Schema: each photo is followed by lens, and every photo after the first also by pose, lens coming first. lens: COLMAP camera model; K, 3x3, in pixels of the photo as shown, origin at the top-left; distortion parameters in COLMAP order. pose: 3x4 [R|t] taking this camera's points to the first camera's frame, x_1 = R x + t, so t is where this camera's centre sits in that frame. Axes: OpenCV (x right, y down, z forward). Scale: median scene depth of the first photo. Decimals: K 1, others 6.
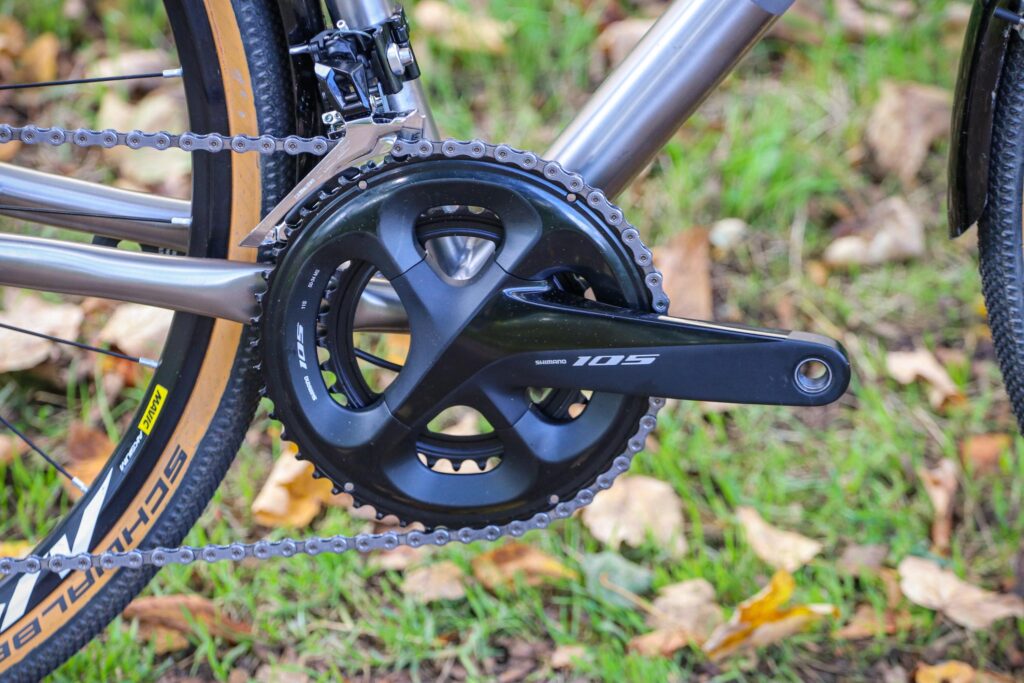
lens RADIAL K [[6469.7, 0, 512.0], [0, 6469.7, 341.5], [0, 0, 1]] dist [0.969790, 5.669692]
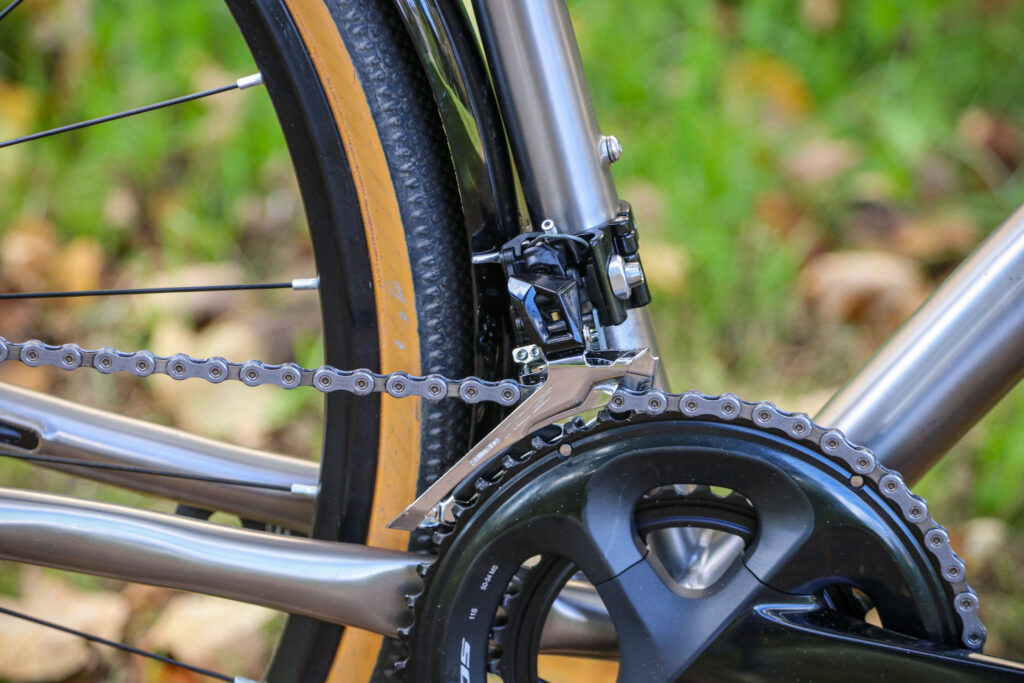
lens RADIAL K [[6734.9, 0, 512.0], [0, 6734.9, 341.5], [0, 0, 1]] dist [0.685218, 18.198366]
pose [[0.998886, 0.046027, 0.010443, -0.037108], [-0.045542, 0.998048, -0.042730, -0.004064], [-0.012389, 0.042207, 0.999032, 0.255252]]
